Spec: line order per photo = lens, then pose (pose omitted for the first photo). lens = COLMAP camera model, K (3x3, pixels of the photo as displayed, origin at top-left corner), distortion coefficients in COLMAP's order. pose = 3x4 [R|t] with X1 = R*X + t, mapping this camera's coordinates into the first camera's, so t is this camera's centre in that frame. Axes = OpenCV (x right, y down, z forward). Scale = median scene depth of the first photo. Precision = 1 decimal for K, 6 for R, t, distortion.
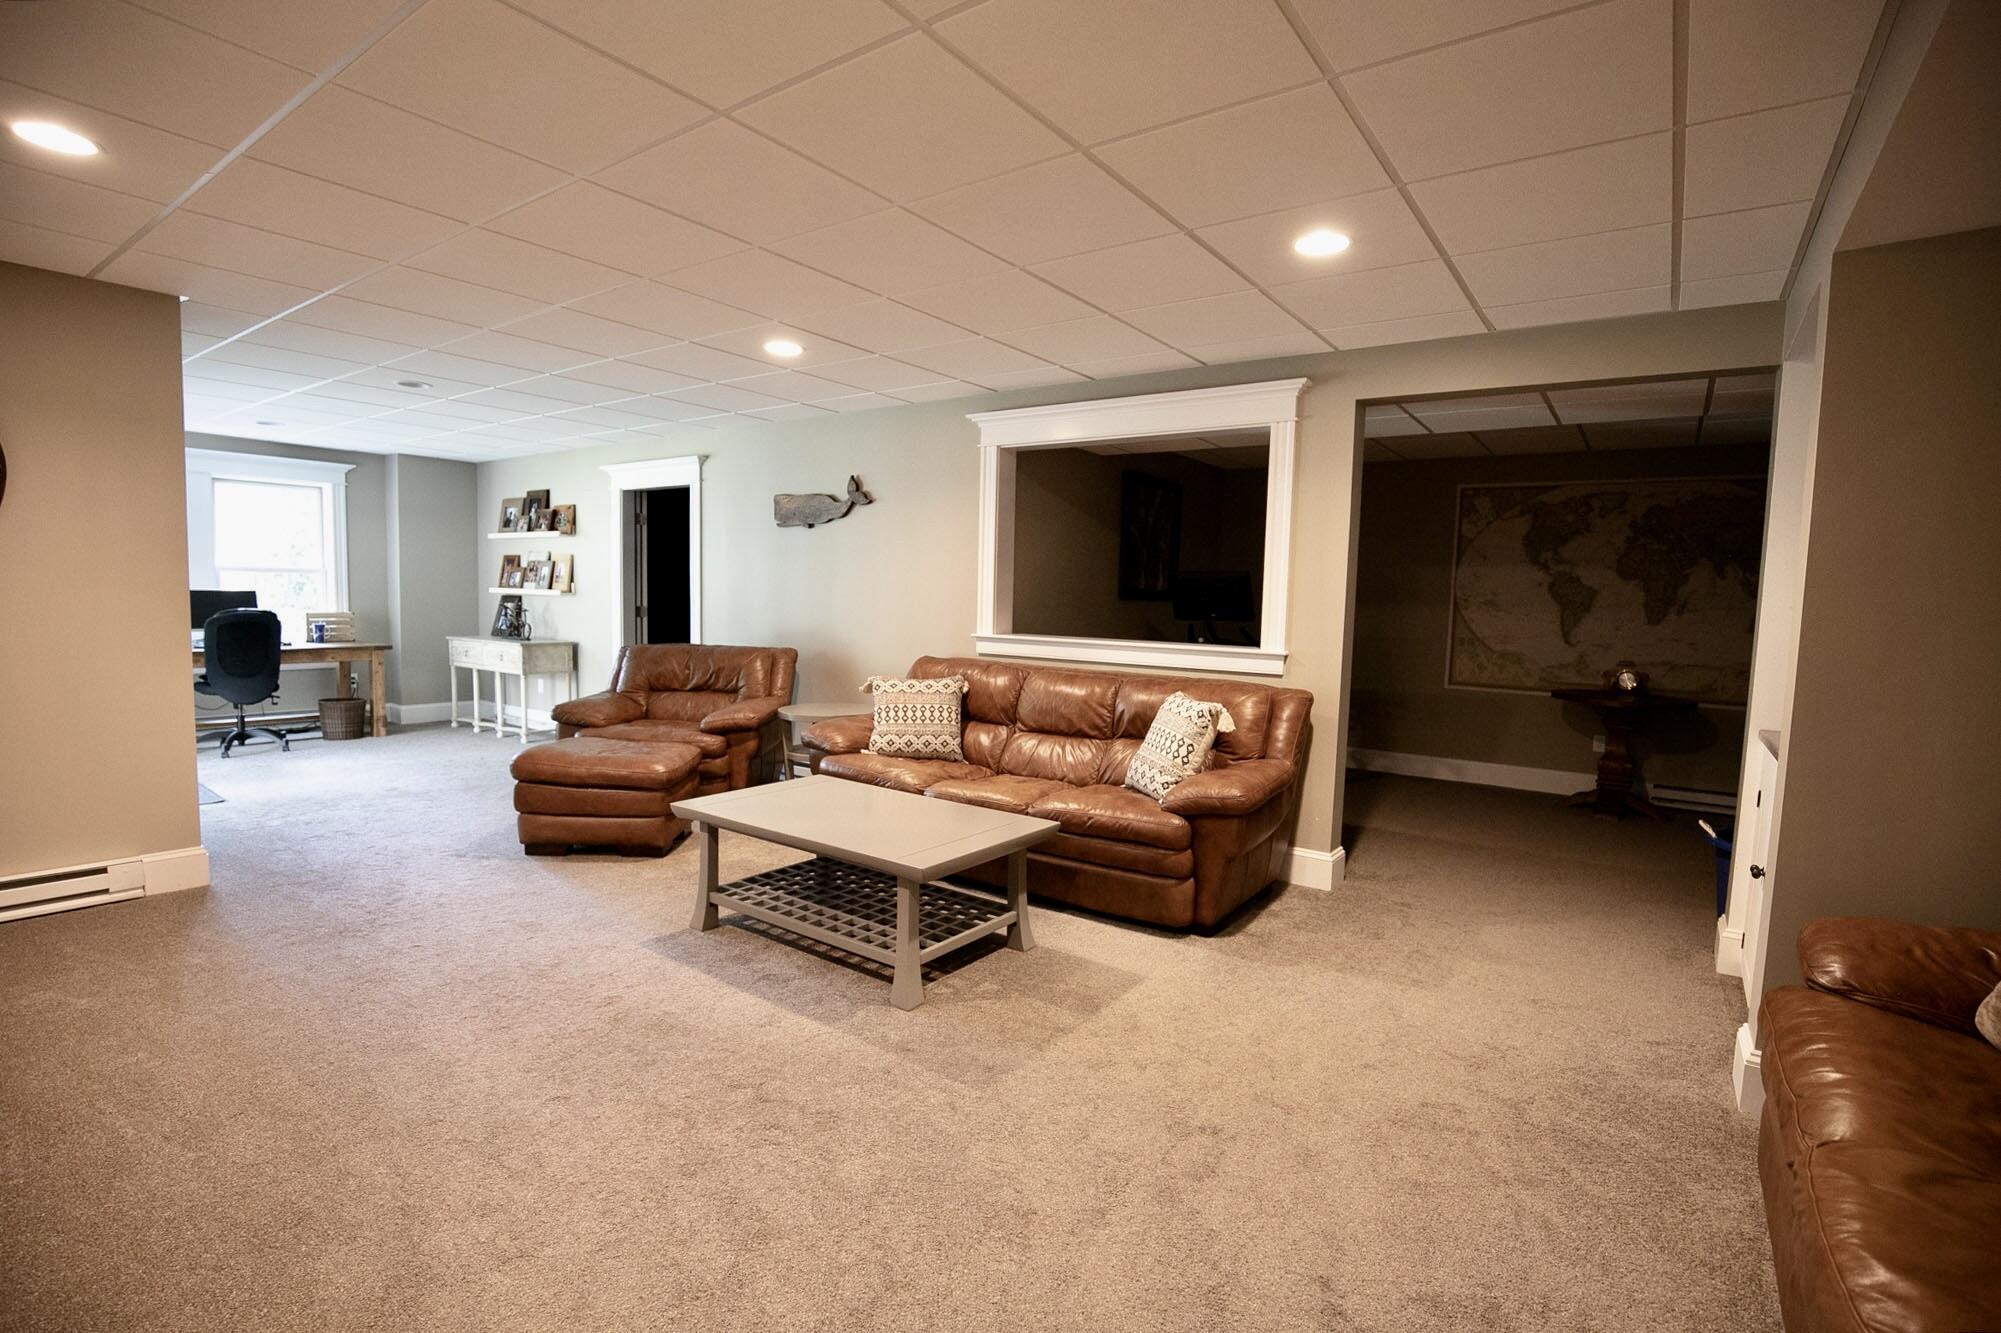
lens RADIAL K [[932.5, 0, 1000.2], [0, 932.5, 661.9], [0, 0, 1]] dist [-0.033925, 0.000132]
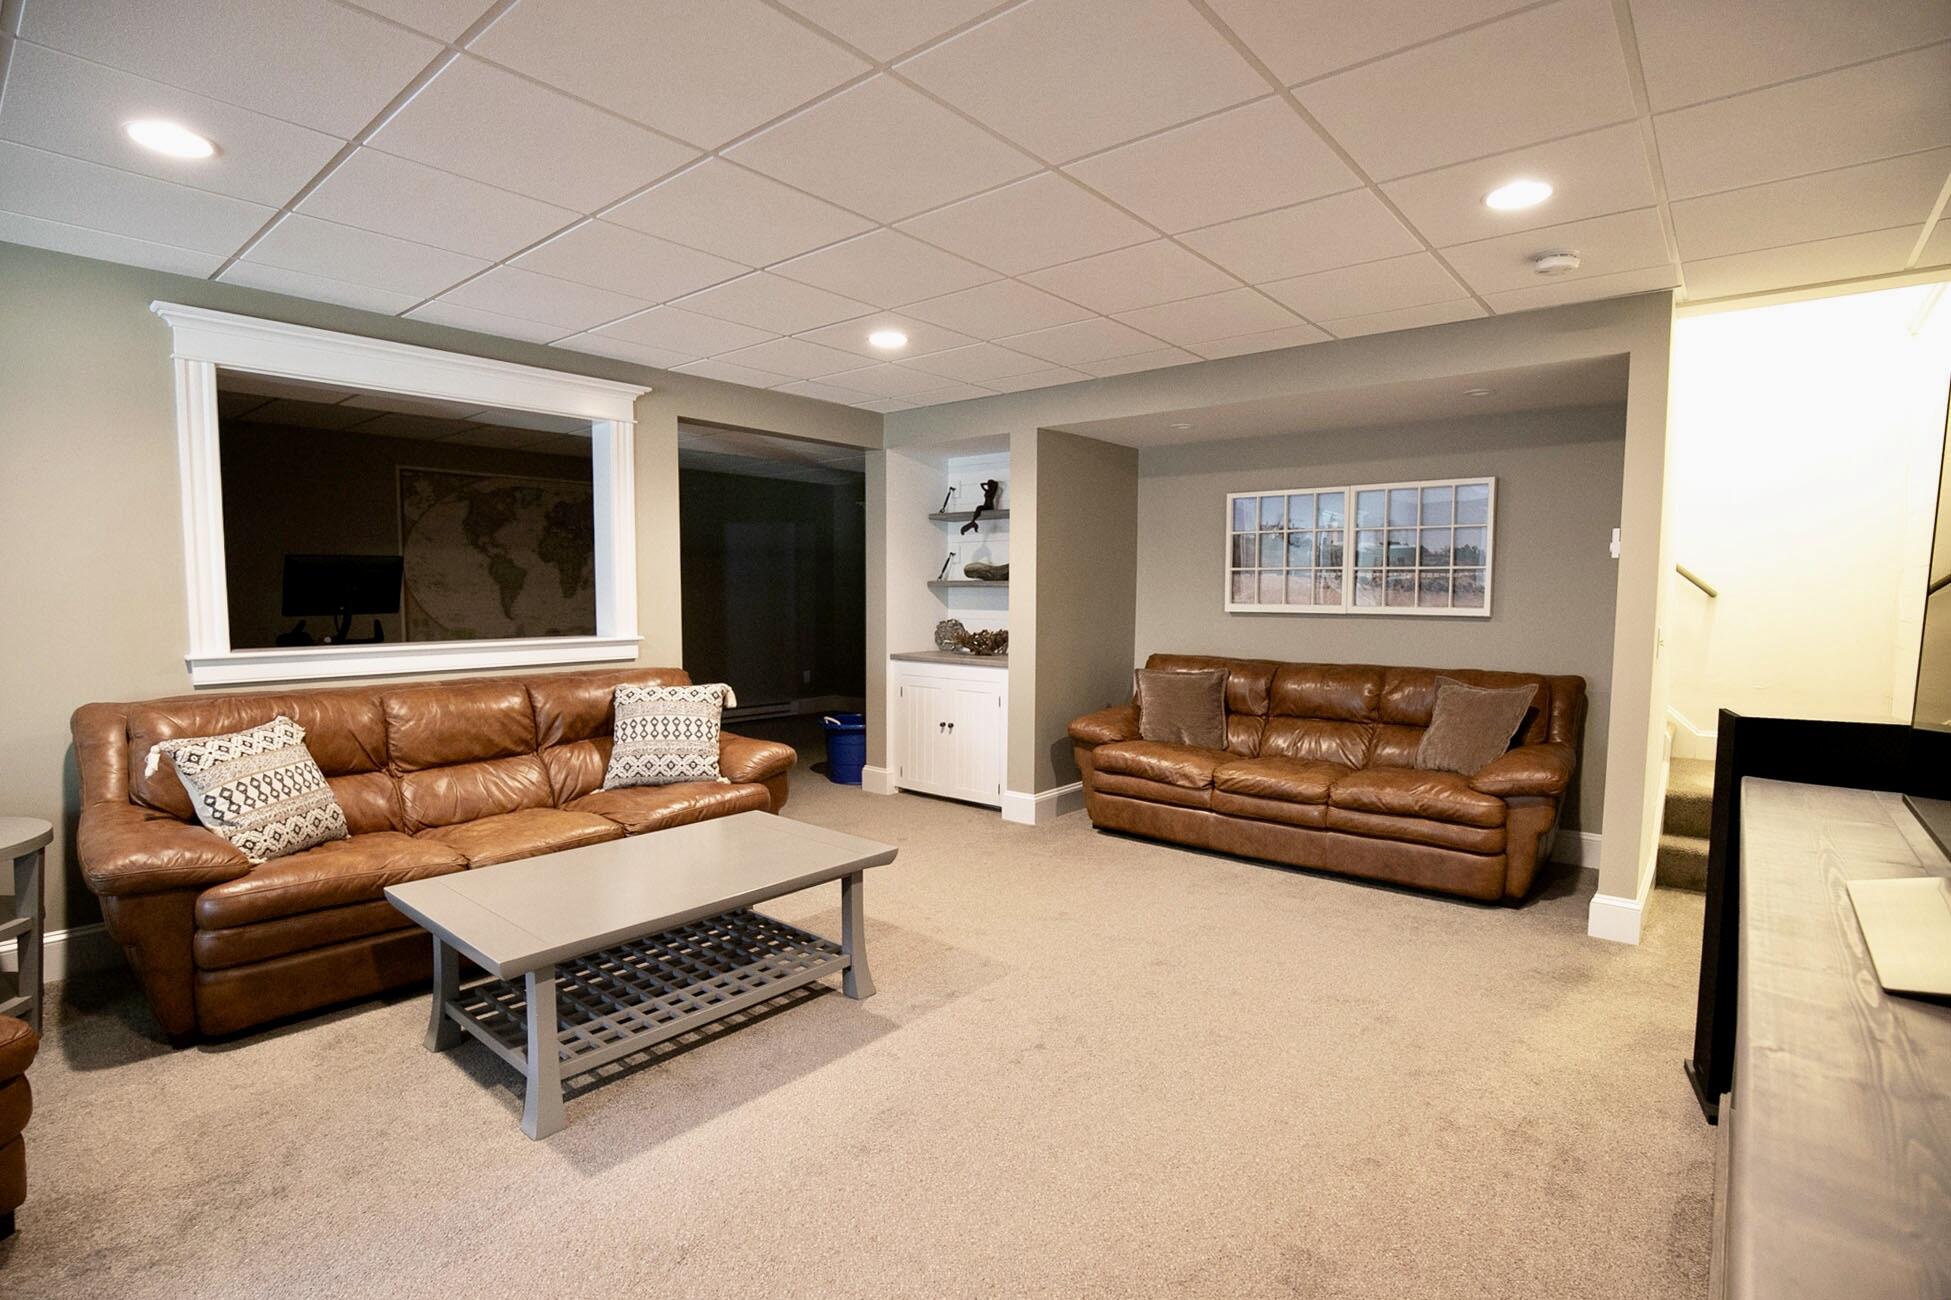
lens RADIAL K [[927.1, 0, 975.5], [0, 927.1, 650.0], [0, 0, 1]] dist [-0.036941, -0.000332]
pose [[0.081127, -0.094230, 0.992239, -0.683417], [0.070306, 0.993582, 0.088610, -0.058933], [-0.994221, 0.062572, 0.087232, 0.485530]]
